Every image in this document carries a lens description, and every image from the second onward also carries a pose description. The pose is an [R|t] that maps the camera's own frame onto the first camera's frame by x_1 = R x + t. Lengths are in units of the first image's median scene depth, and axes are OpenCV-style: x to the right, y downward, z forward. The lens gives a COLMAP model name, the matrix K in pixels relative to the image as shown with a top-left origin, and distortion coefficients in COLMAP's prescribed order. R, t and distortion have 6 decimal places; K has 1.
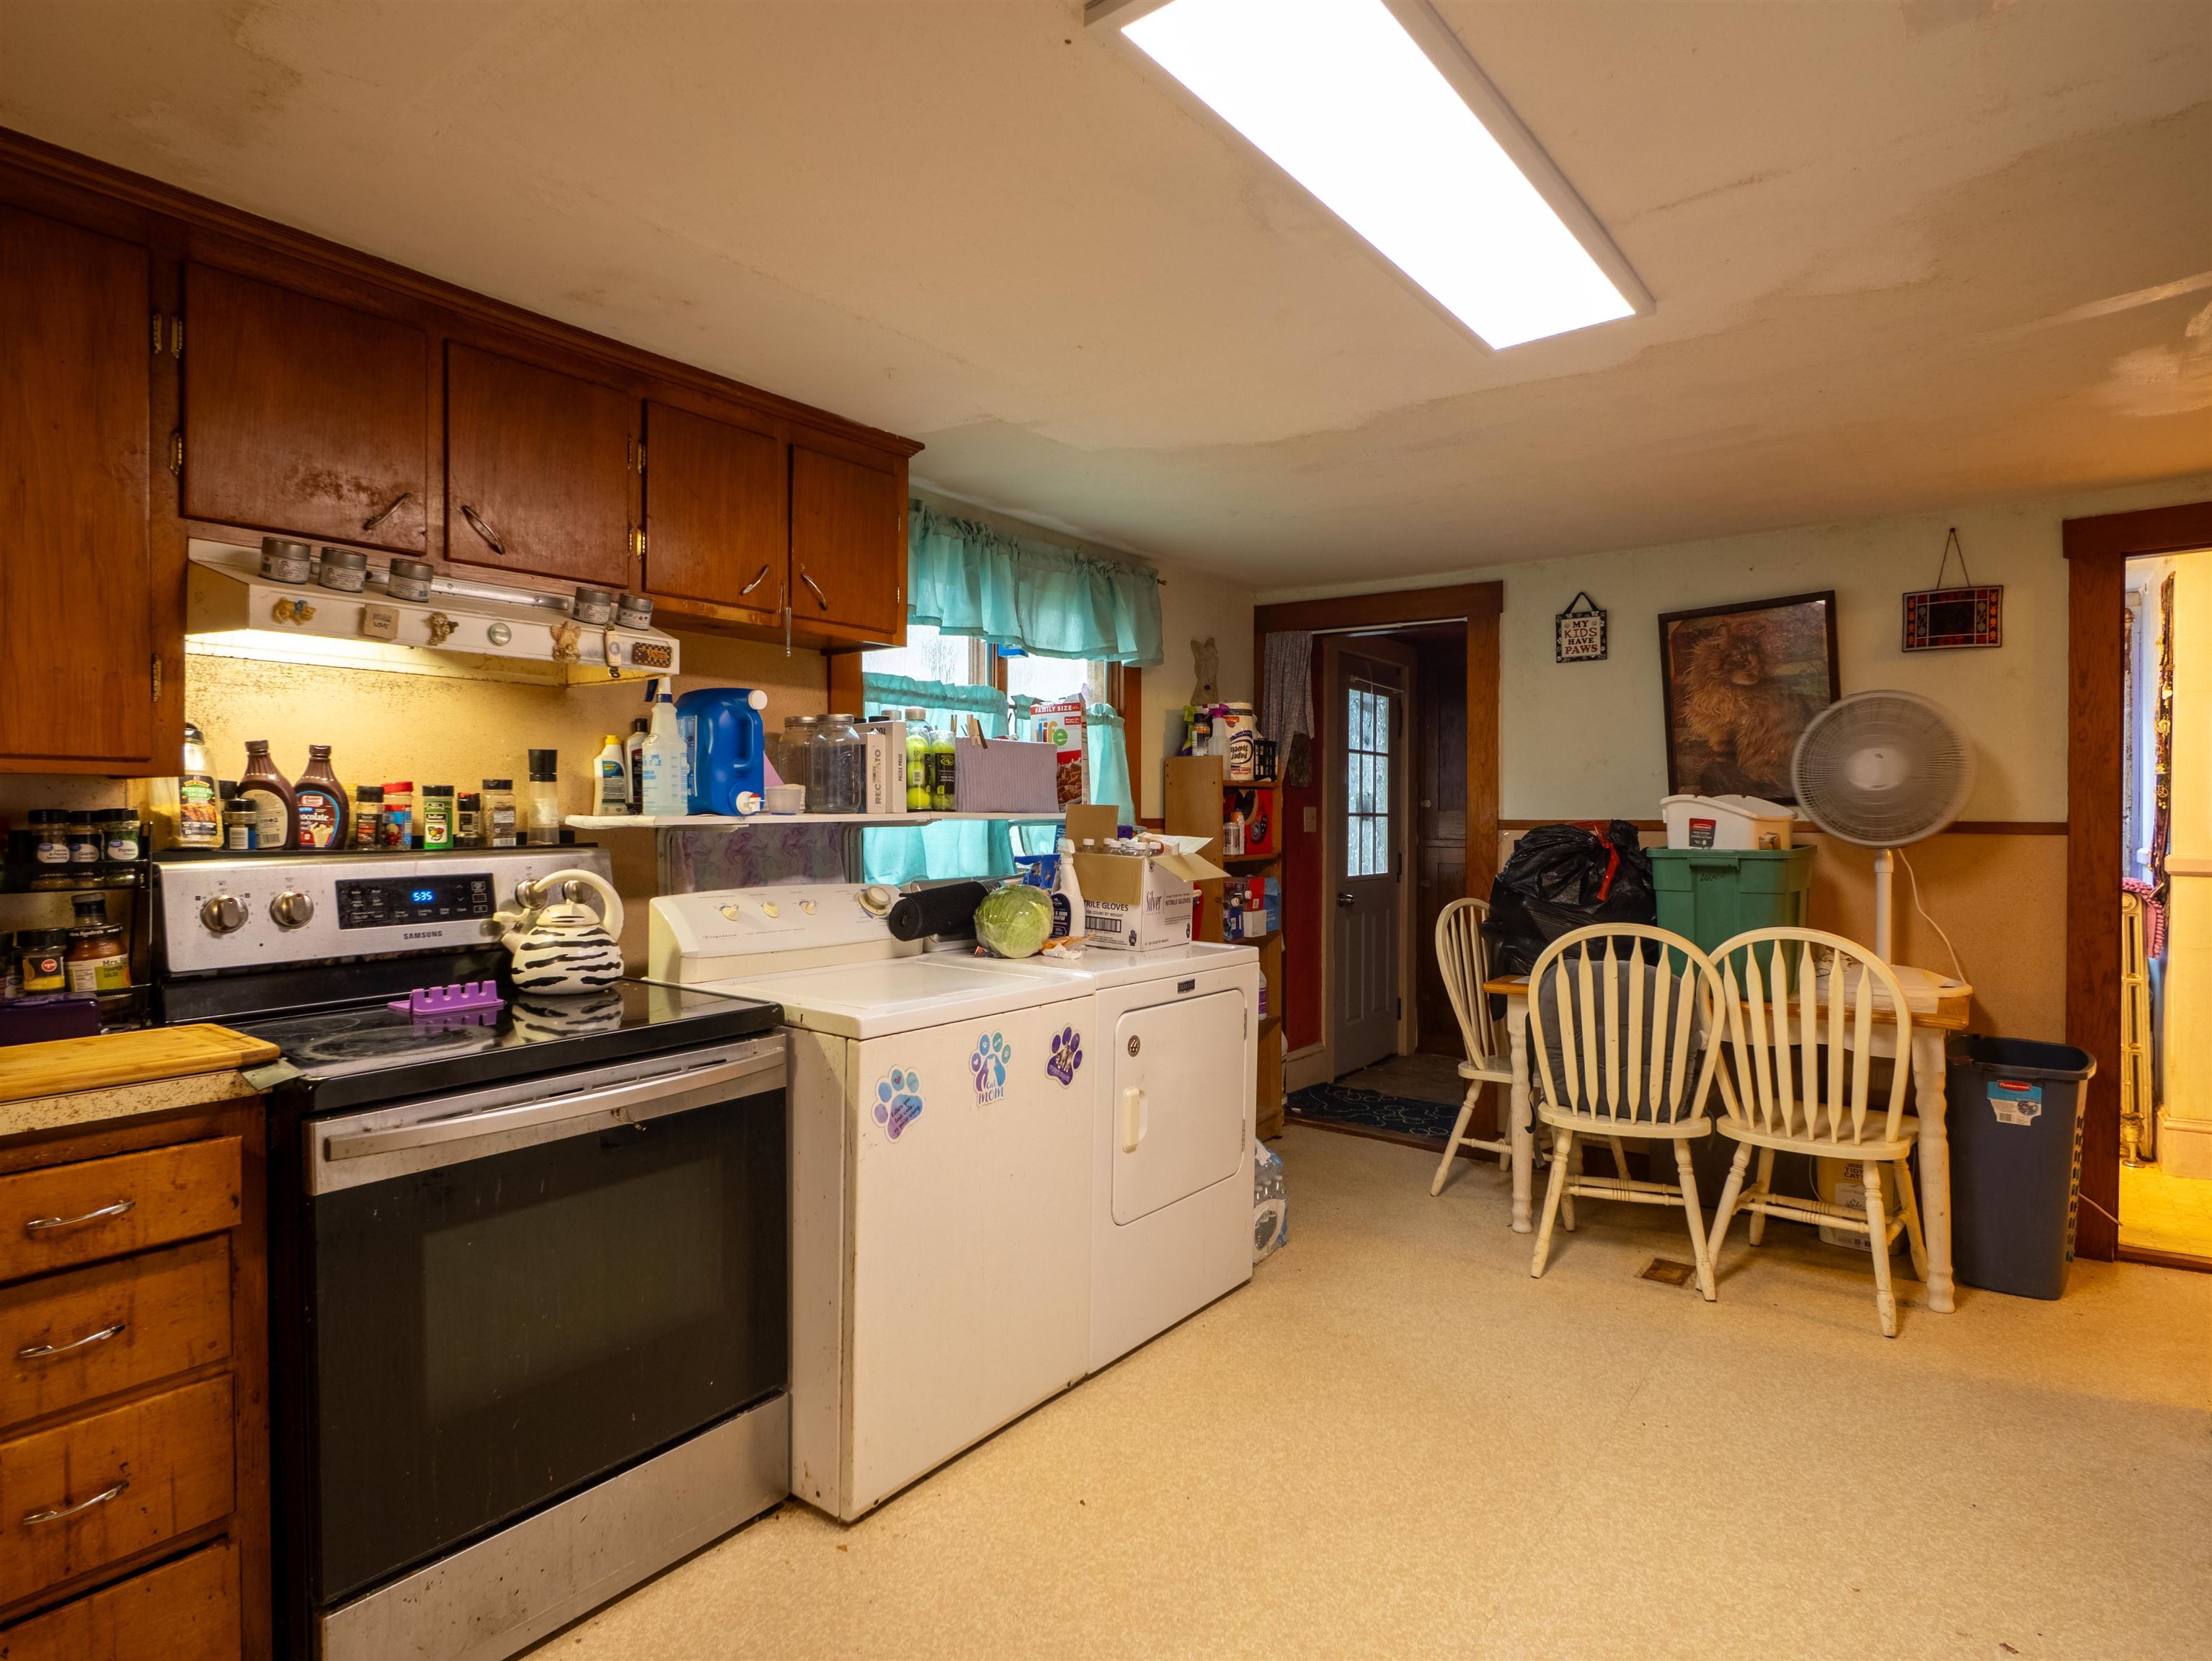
lens RADIAL K [[1202.4, 0, 1106.0], [0, 1202.4, 830.5], [0, 0, 1]] dist [-0.009508, -0.000384]
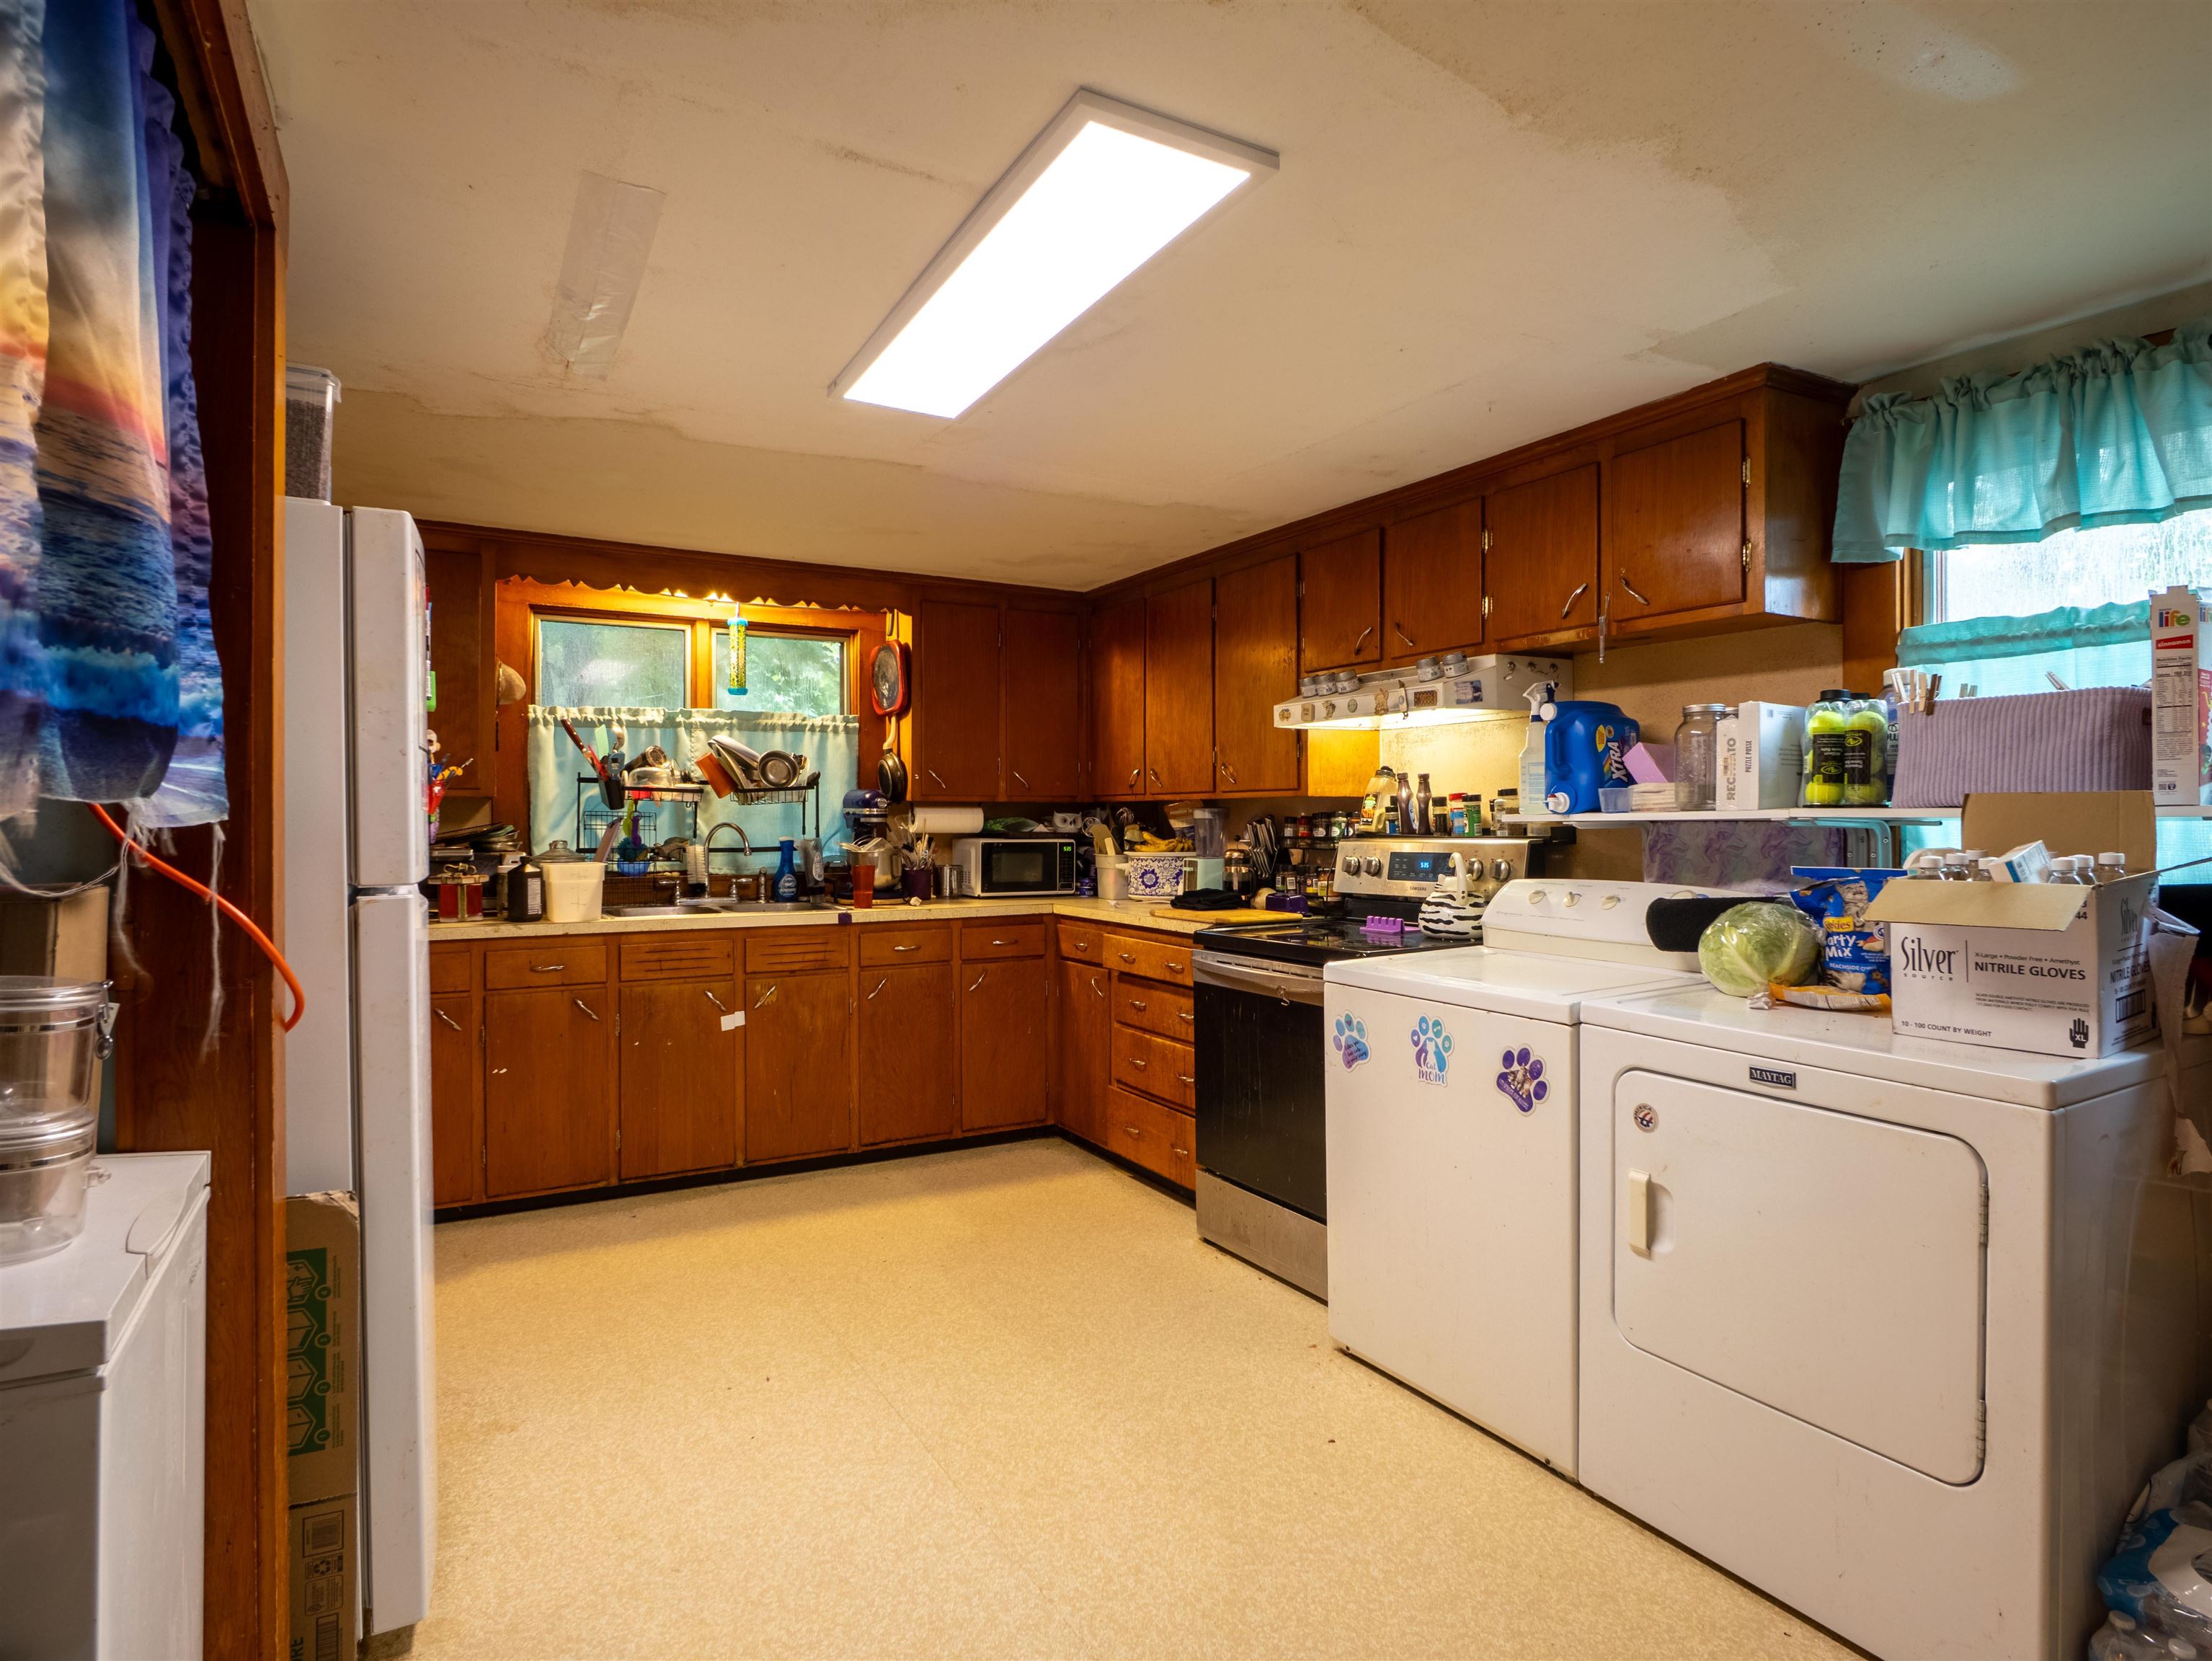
lens RADIAL K [[1164.4, 0, 1106.0], [0, 1164.4, 830.5], [0, 0, 1]] dist [-0.009816, 0.000529]
pose [[-0.390854, 0.009004, -0.920408, 0.961537], [-0.011844, 0.999820, 0.014810, -0.008625], [0.920376, 0.016690, -0.390677, 1.134193]]
